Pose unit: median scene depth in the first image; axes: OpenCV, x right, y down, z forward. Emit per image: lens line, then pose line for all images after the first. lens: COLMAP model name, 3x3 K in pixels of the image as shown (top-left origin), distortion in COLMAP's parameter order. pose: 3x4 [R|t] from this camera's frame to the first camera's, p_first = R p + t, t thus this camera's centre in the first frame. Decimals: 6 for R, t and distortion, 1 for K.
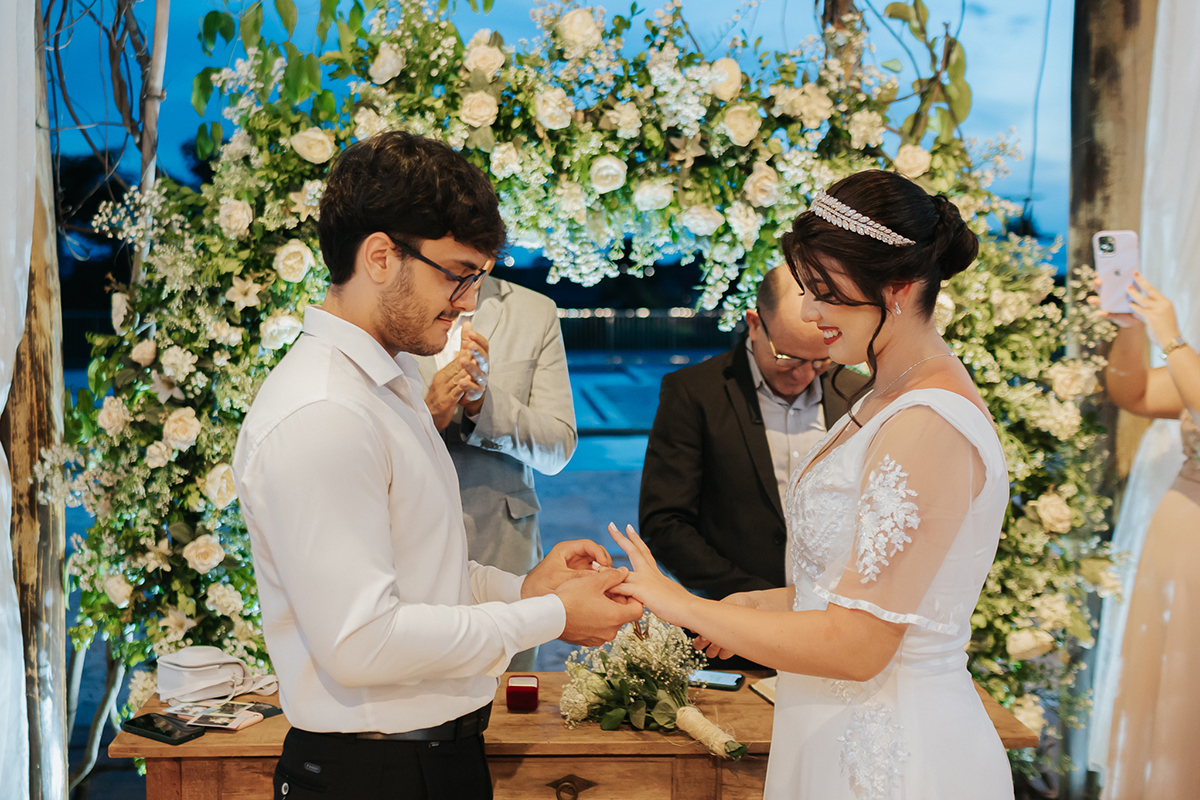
lens RADIAL K [[1327.9, 0, 546.0], [0, 1327.9, 358.8], [0, 0, 1]] dist [0.013542, 0.000000]
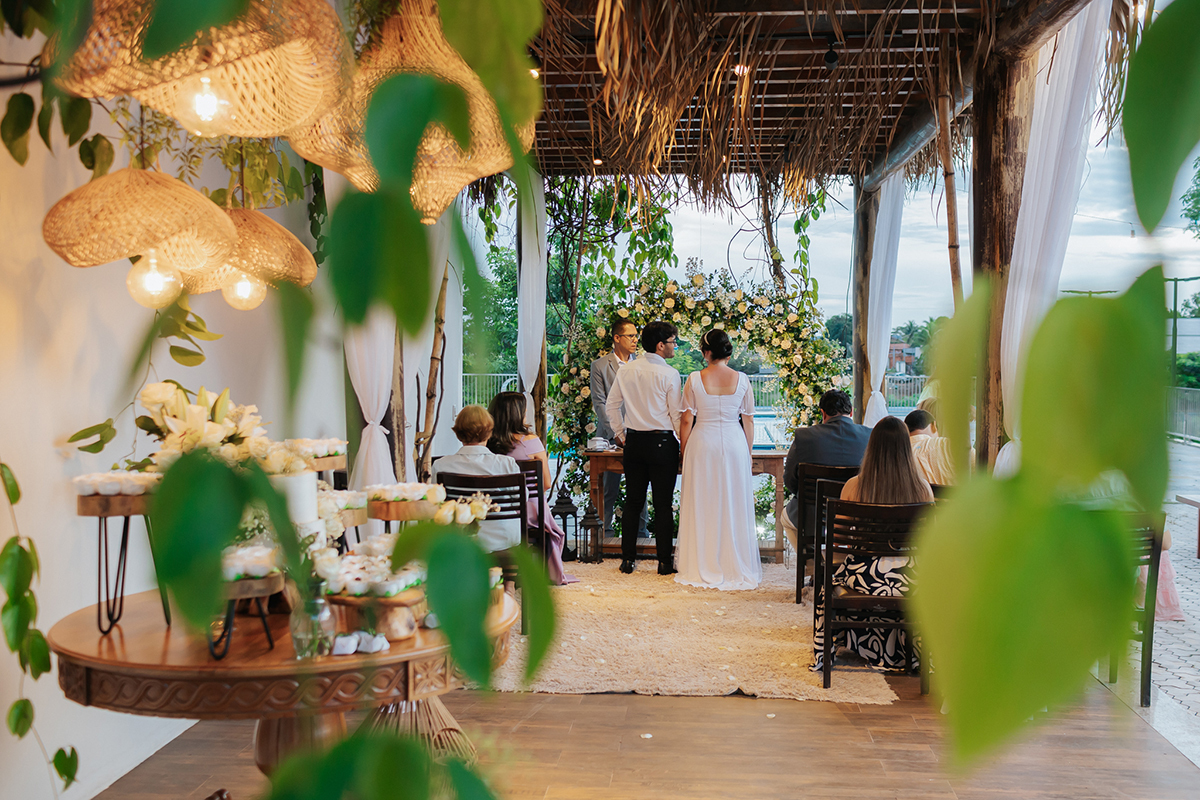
lens RADIAL K [[1327.9, 0, 606.3], [0, 1327.9, 362.1], [0, 0, 1]] dist [0.013542, 0.000000]
pose [[0.989881, 0.006398, -0.141756, 0.285756], [-0.013063, 0.998850, -0.046136, 0.136982], [0.141298, 0.047521, 0.988826, -2.526406]]
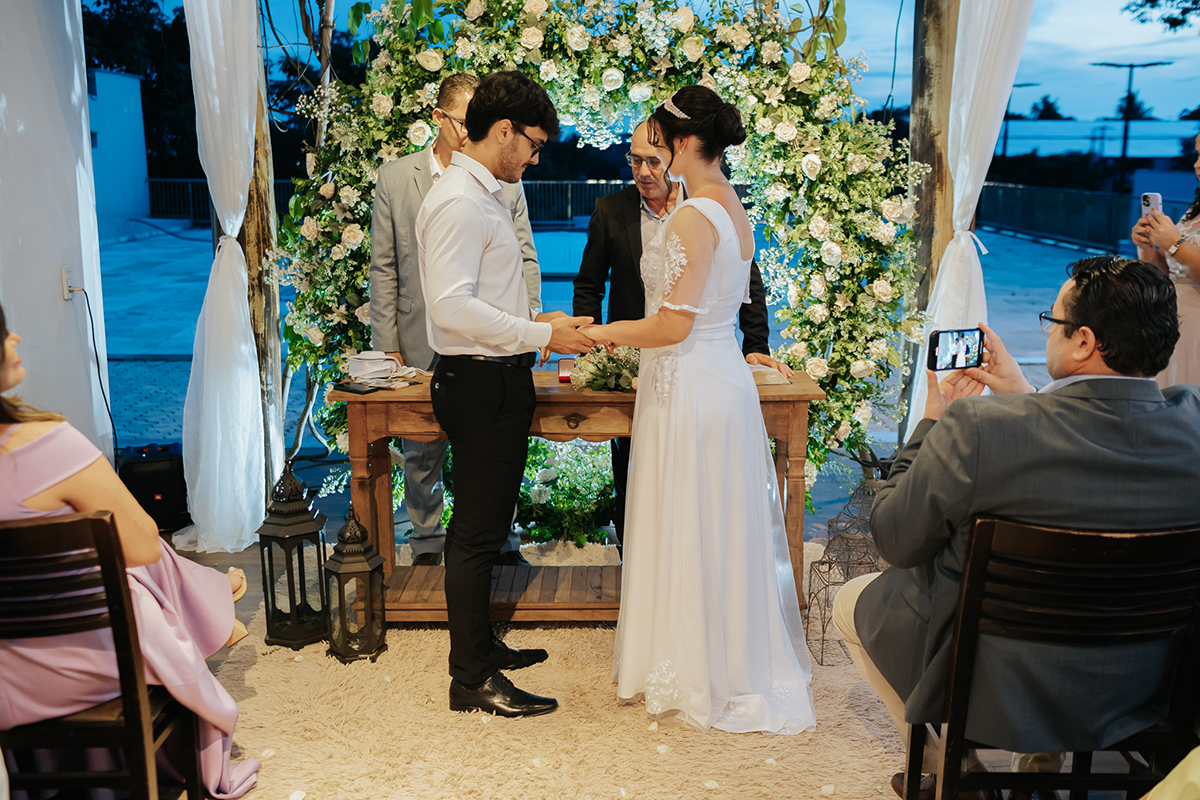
lens RADIAL K [[1199.6, 0, 618.7], [0, 1199.6, 371.3], [0, 0, 1]] dist [0.003867, 0.000000]
pose [[0.999953, 0.006110, -0.007593, 0.067777], [-0.005183, 0.993167, 0.116590, 0.044123], [0.008254, -0.116545, 0.993151, -0.494032]]
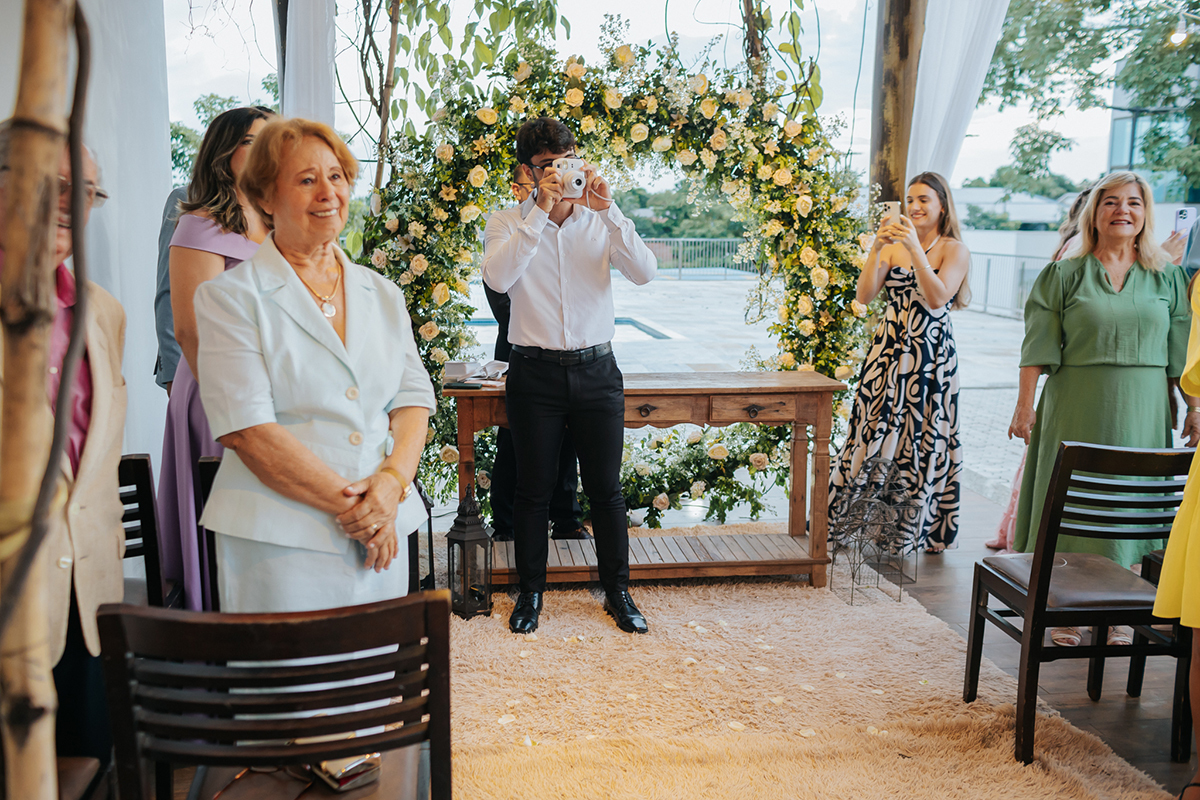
lens RADIAL K [[1107.5, 0, 582.8], [0, 1107.5, 391.9], [0, 0, 1]] dist [0.006856, 0.000000]
pose [[0.994771, -0.008517, 0.101777, -0.203815], [-0.001175, 0.995496, 0.094796, 0.084249], [-0.102126, -0.094420, 0.990280, -0.627429]]
